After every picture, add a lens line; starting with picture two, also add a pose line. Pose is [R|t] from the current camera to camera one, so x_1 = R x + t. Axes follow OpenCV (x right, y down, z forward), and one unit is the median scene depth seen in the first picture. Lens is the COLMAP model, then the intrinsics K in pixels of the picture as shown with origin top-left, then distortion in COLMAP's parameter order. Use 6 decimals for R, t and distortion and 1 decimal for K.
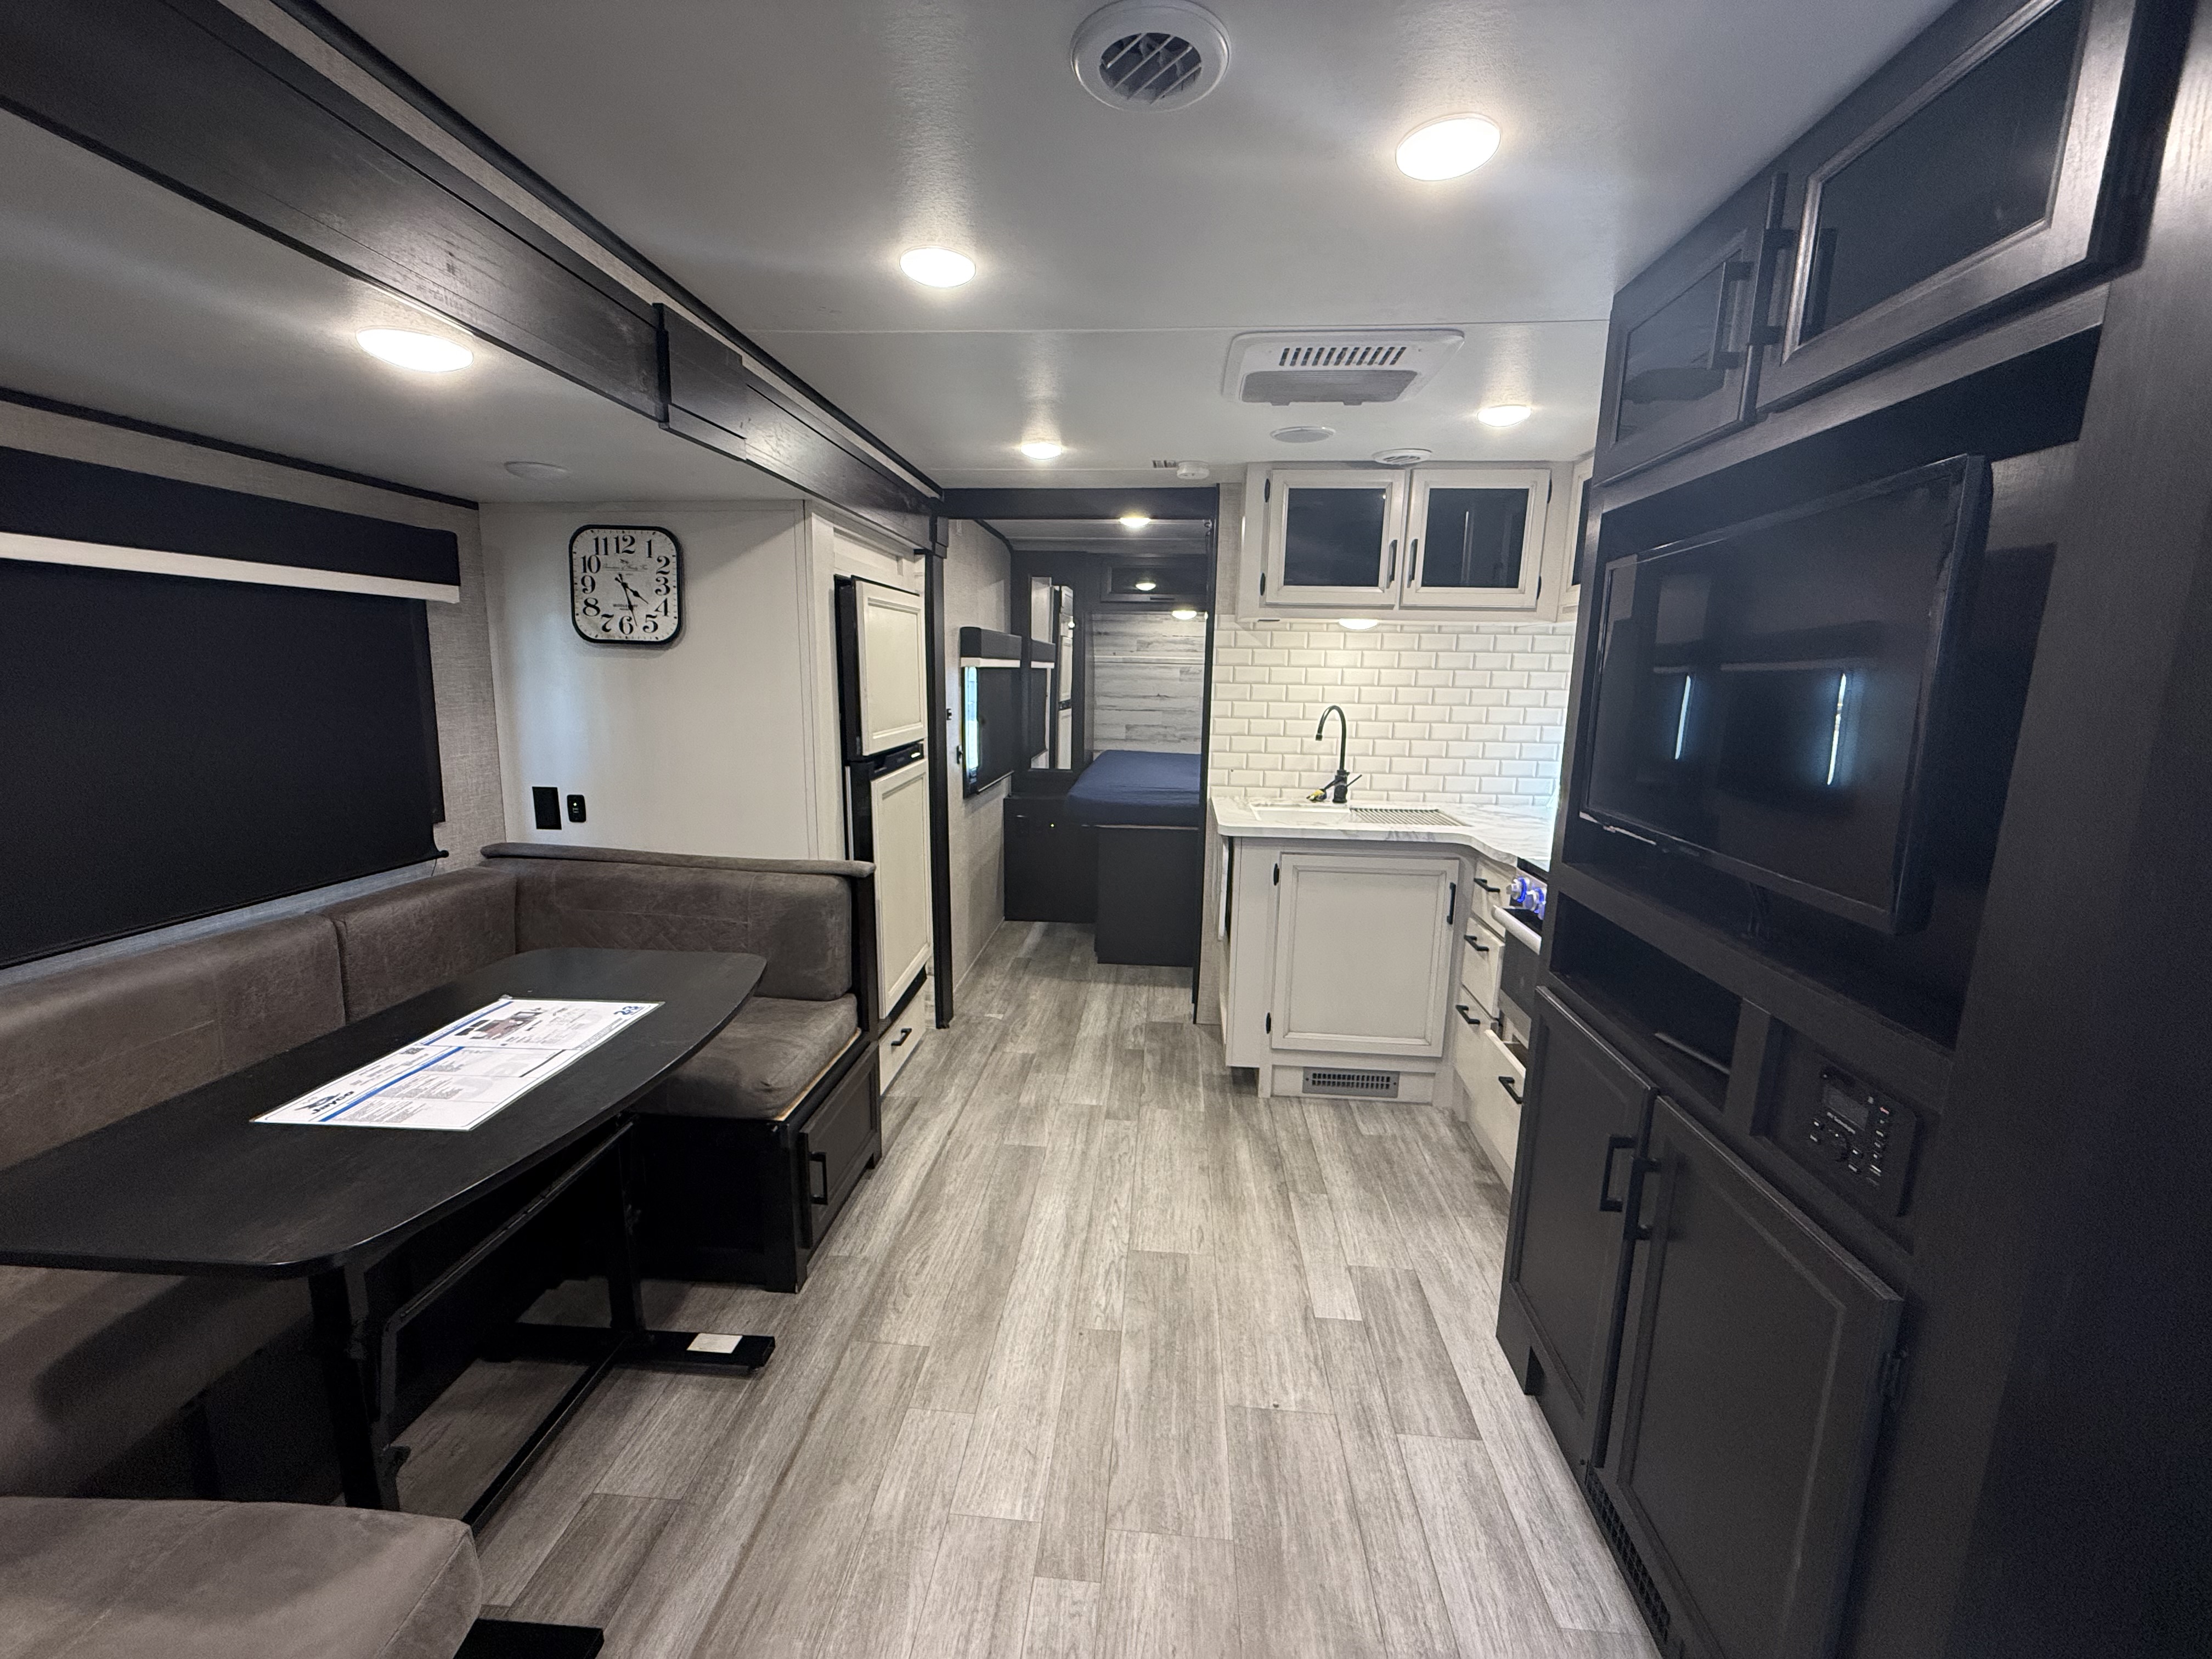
lens RADIAL K [[881.4, 0, 1102.8], [0, 881.4, 828.2], [0, 0, 1]] dist [0.001220, -0.000034]
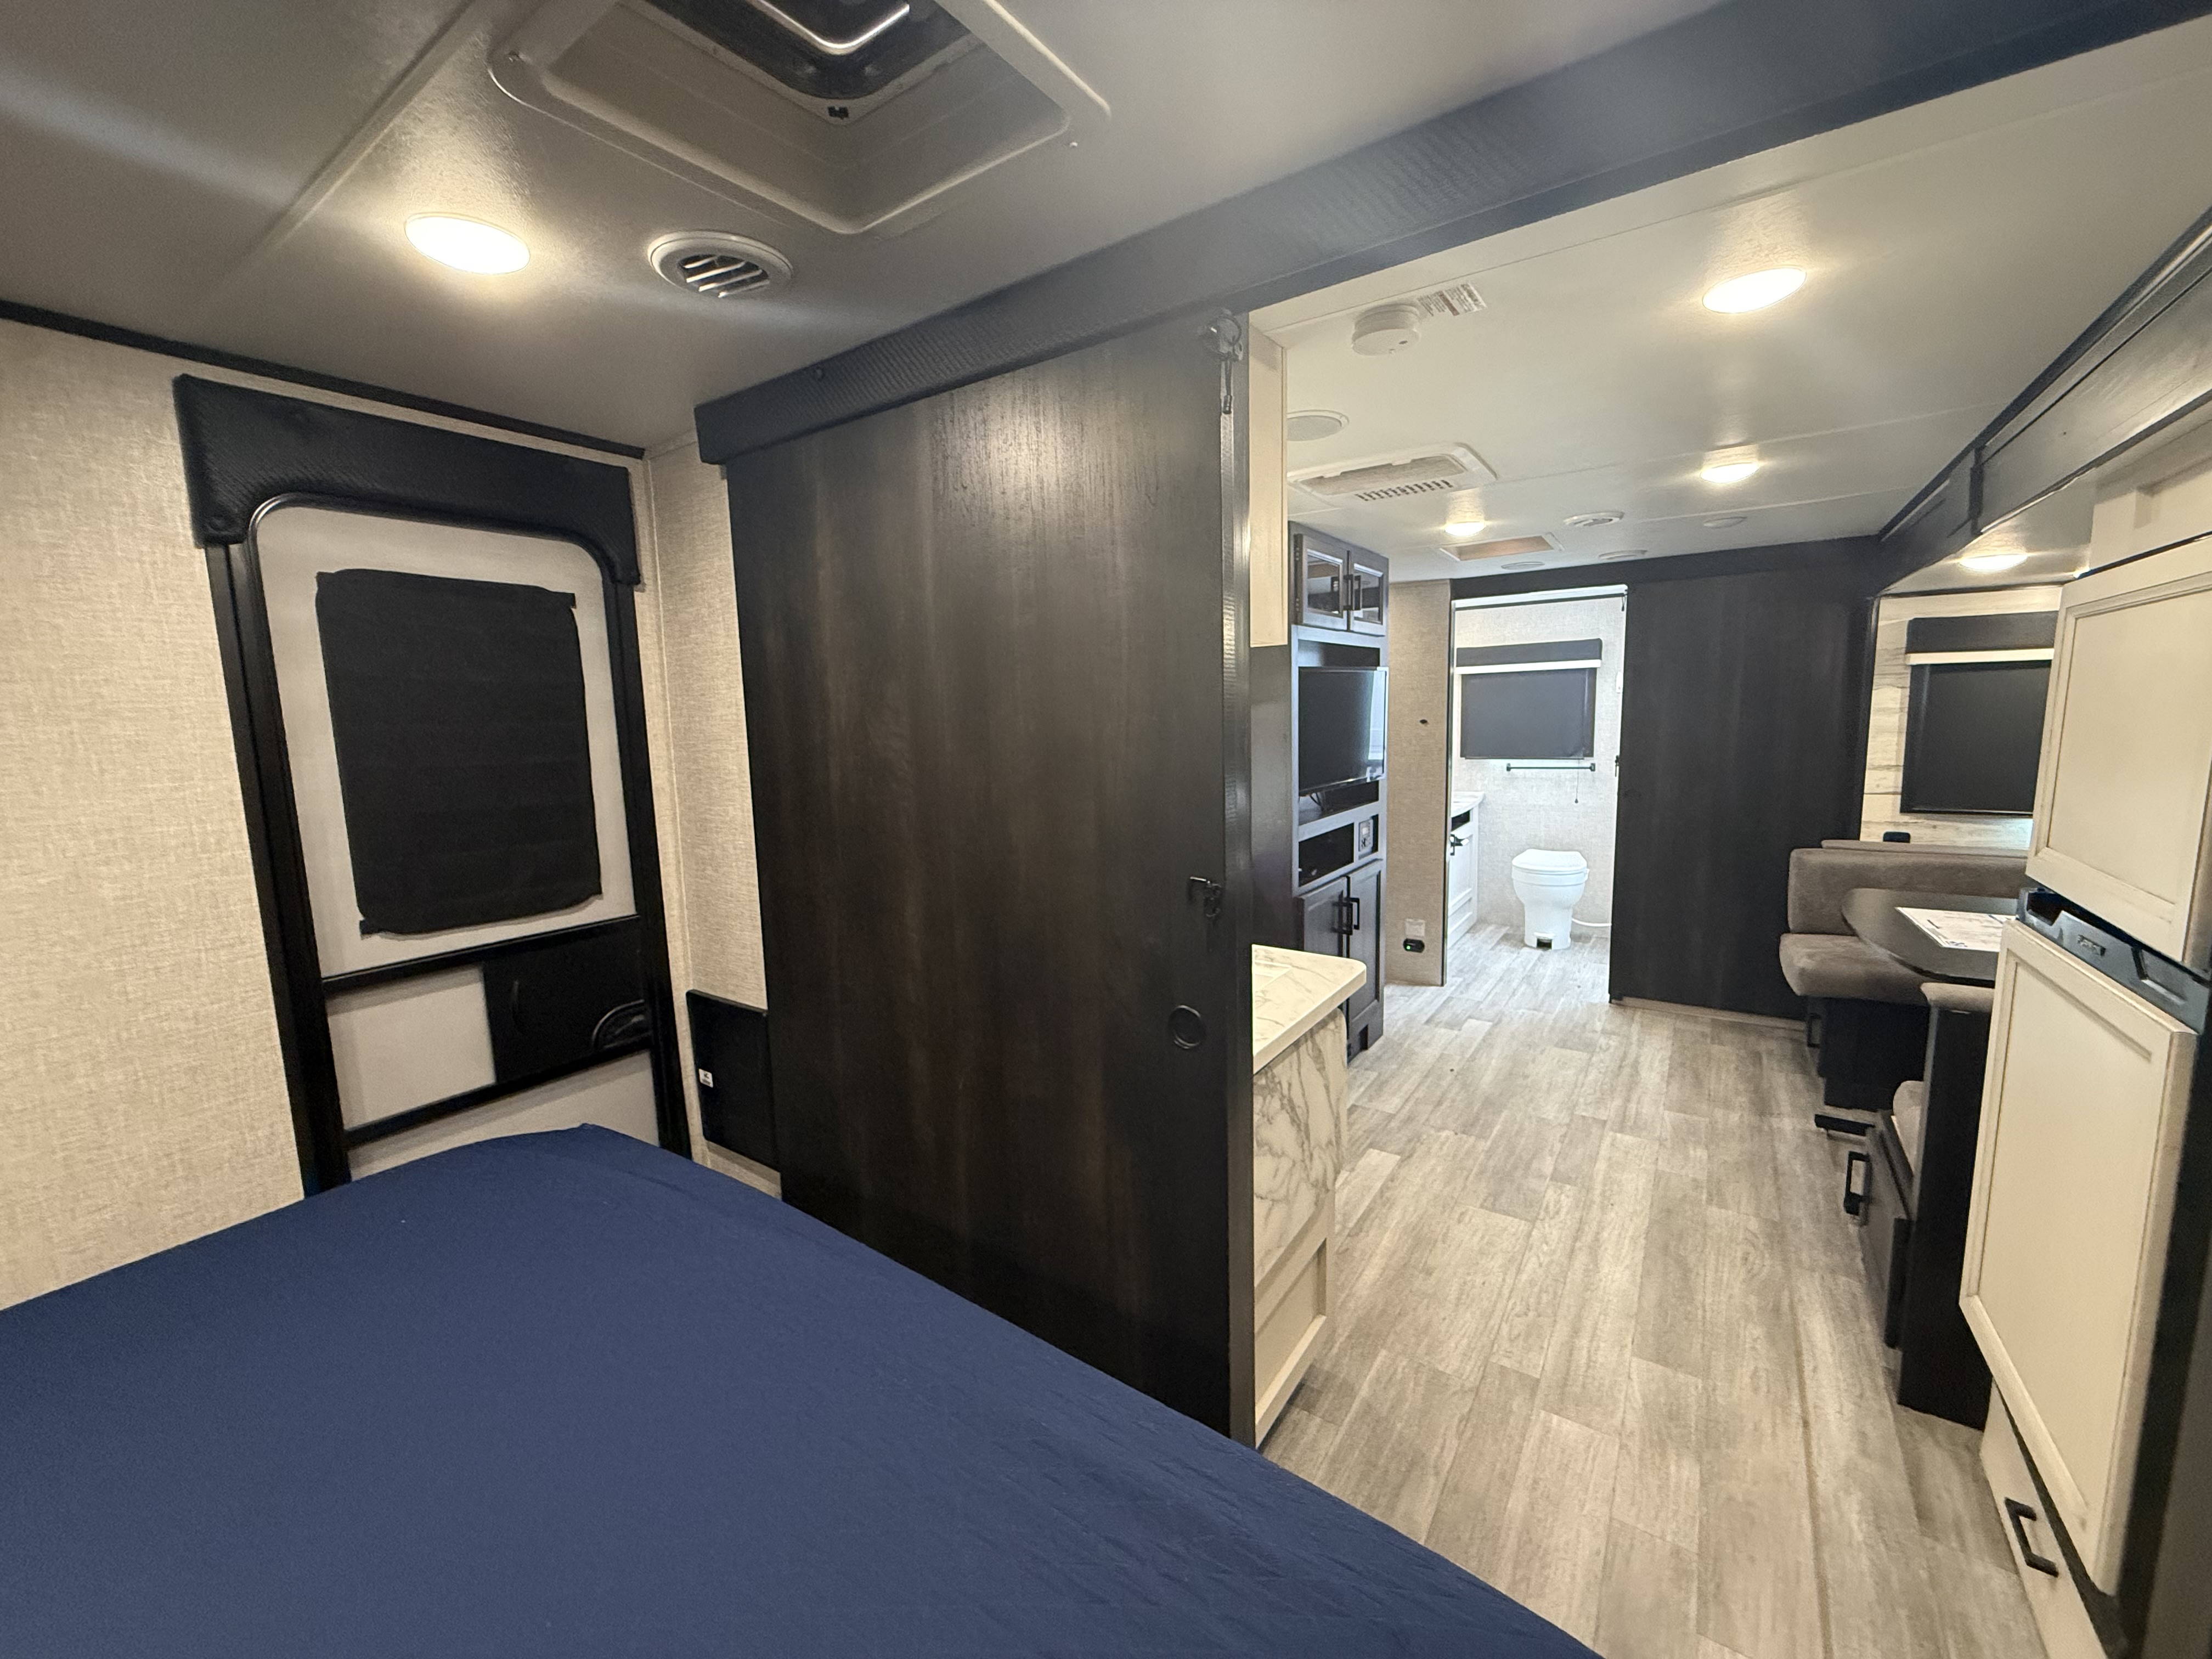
lens RADIAL K [[881.4, 0, 1102.8], [0, 881.4, 828.2], [0, 0, 1]] dist [0.001220, -0.000034]
pose [[-0.865922, -0.058835, 0.496706, -0.023229], [0.104054, 0.950142, 0.293945, -0.395037], [-0.489236, 0.306218, -0.816627, 1.992900]]
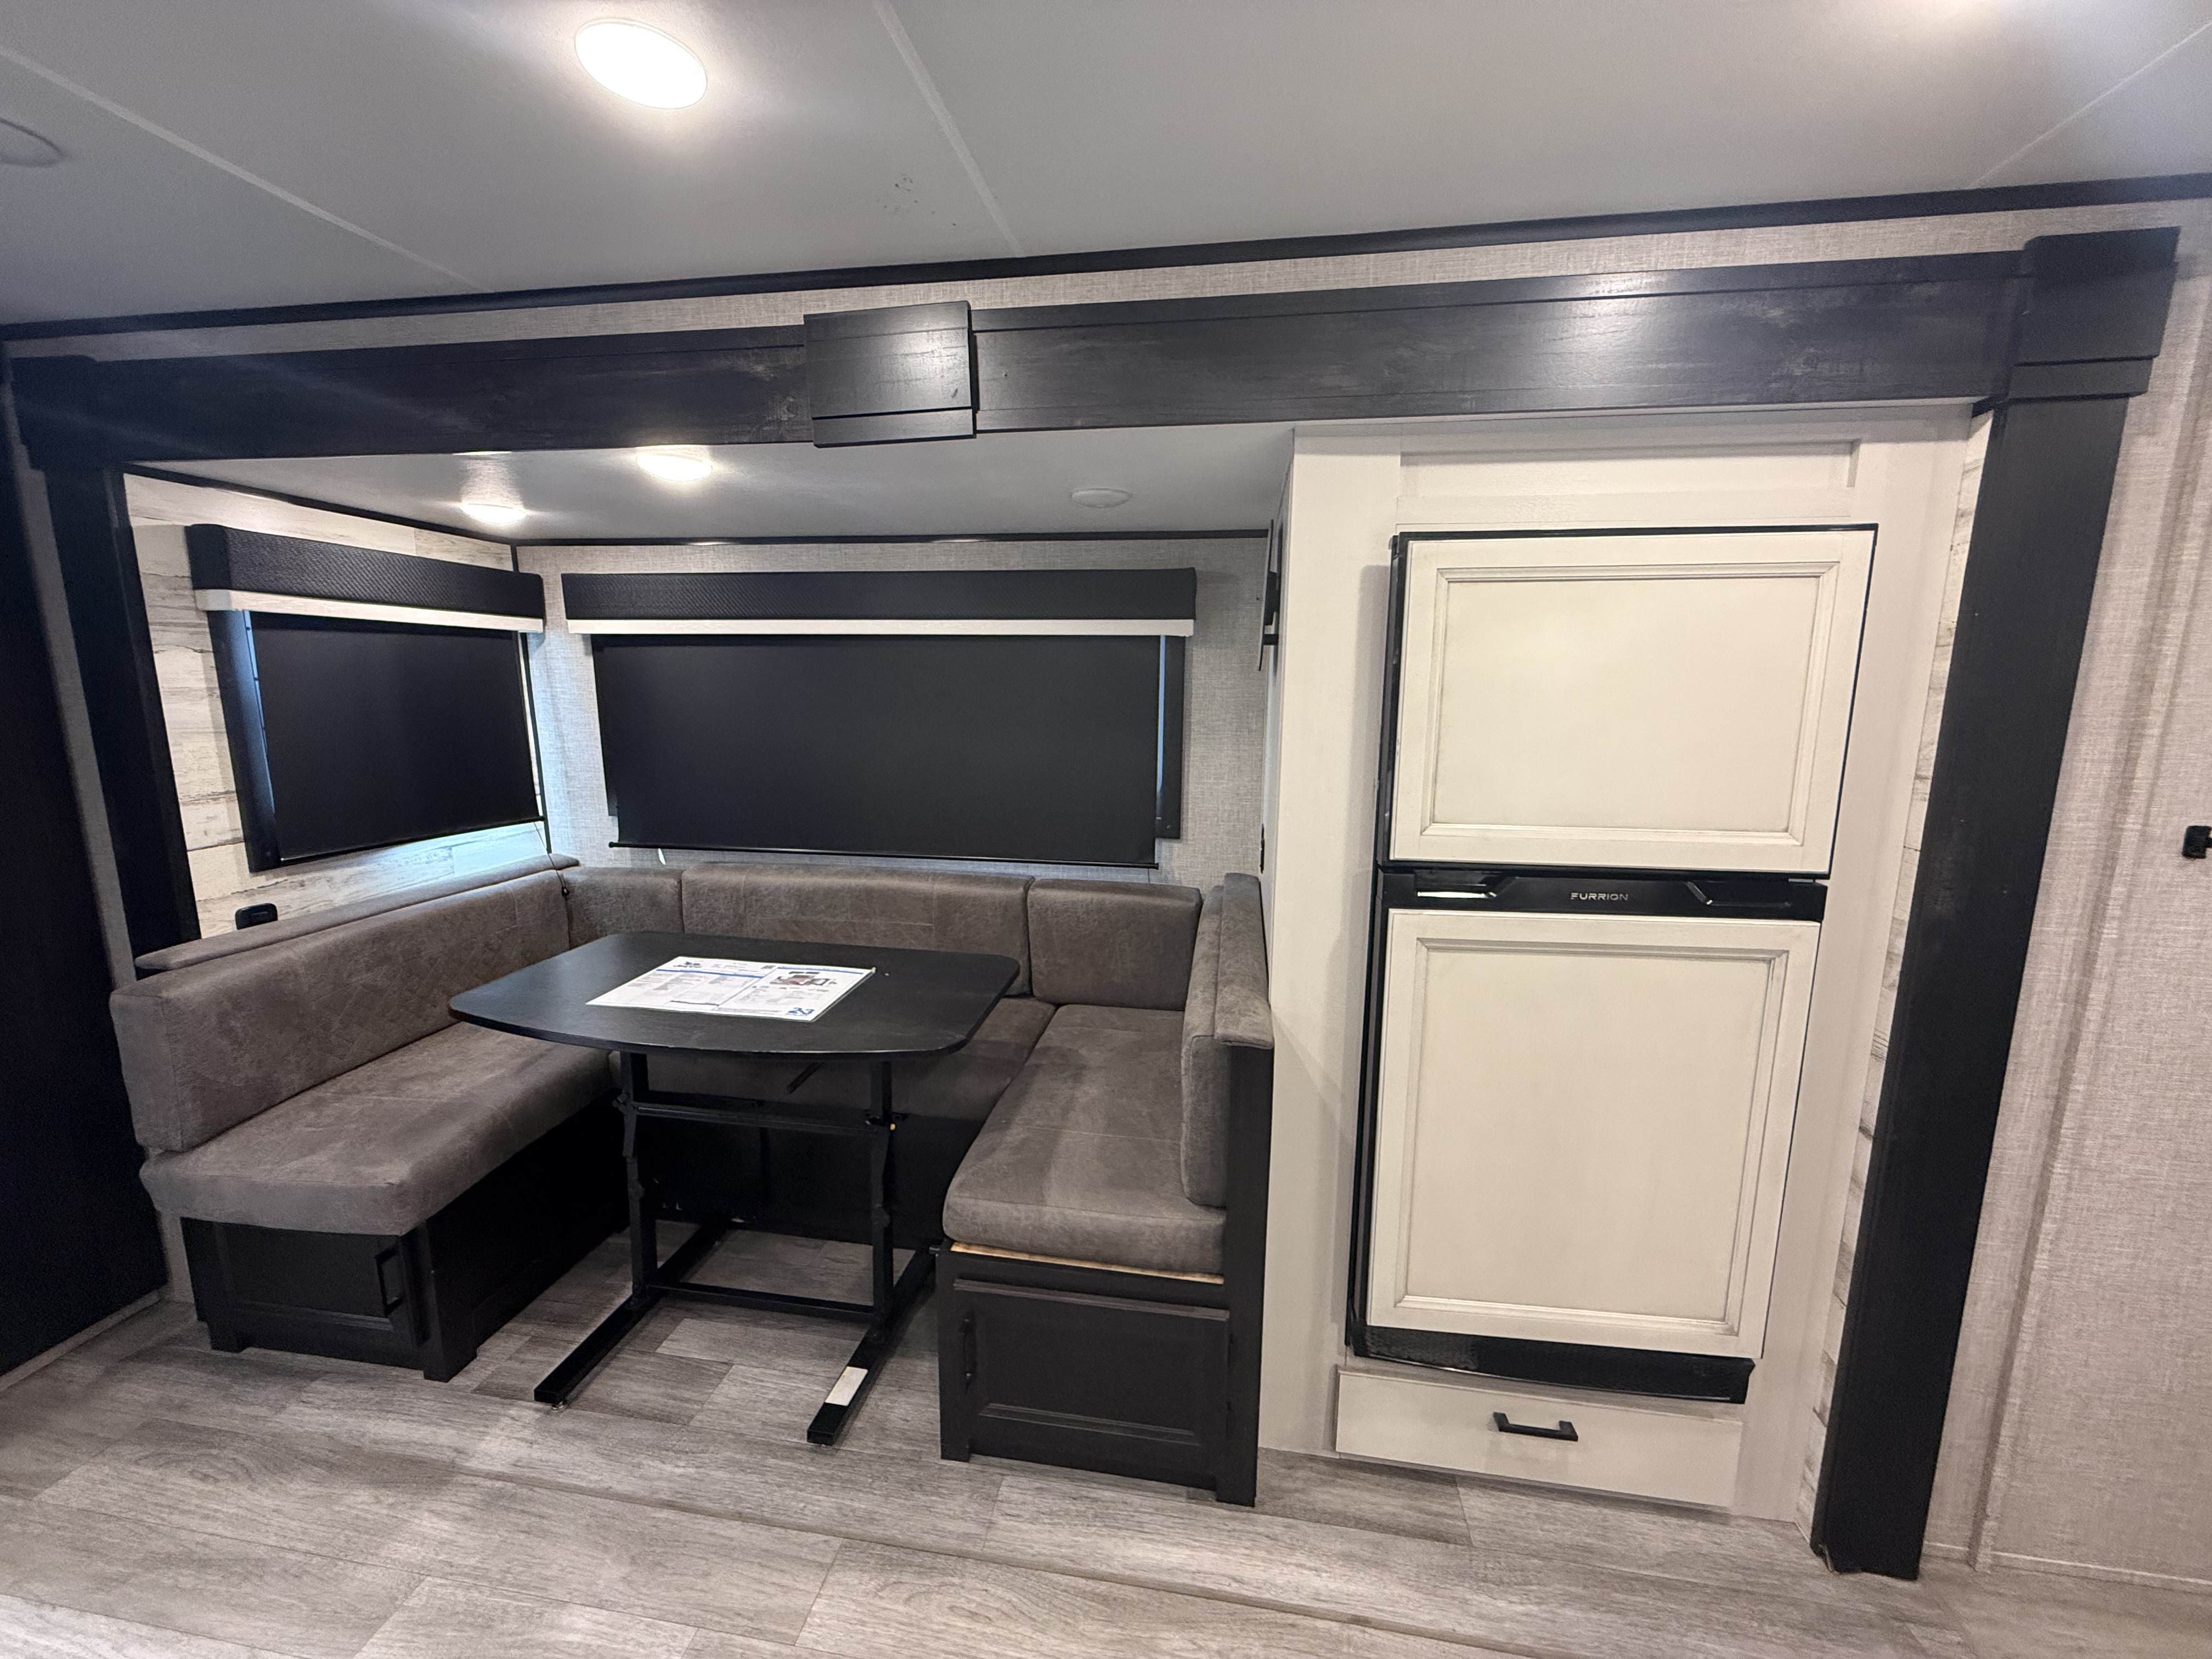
lens RADIAL K [[881.4, 0, 1102.8], [0, 881.4, 828.2], [0, 0, 1]] dist [0.001220, -0.000034]
pose [[-0.079570, 0.150513, -0.985401, 0.319244], [-0.187675, 0.968595, 0.163101, -0.176859], [0.979003, 0.197913, -0.048824, 0.948351]]
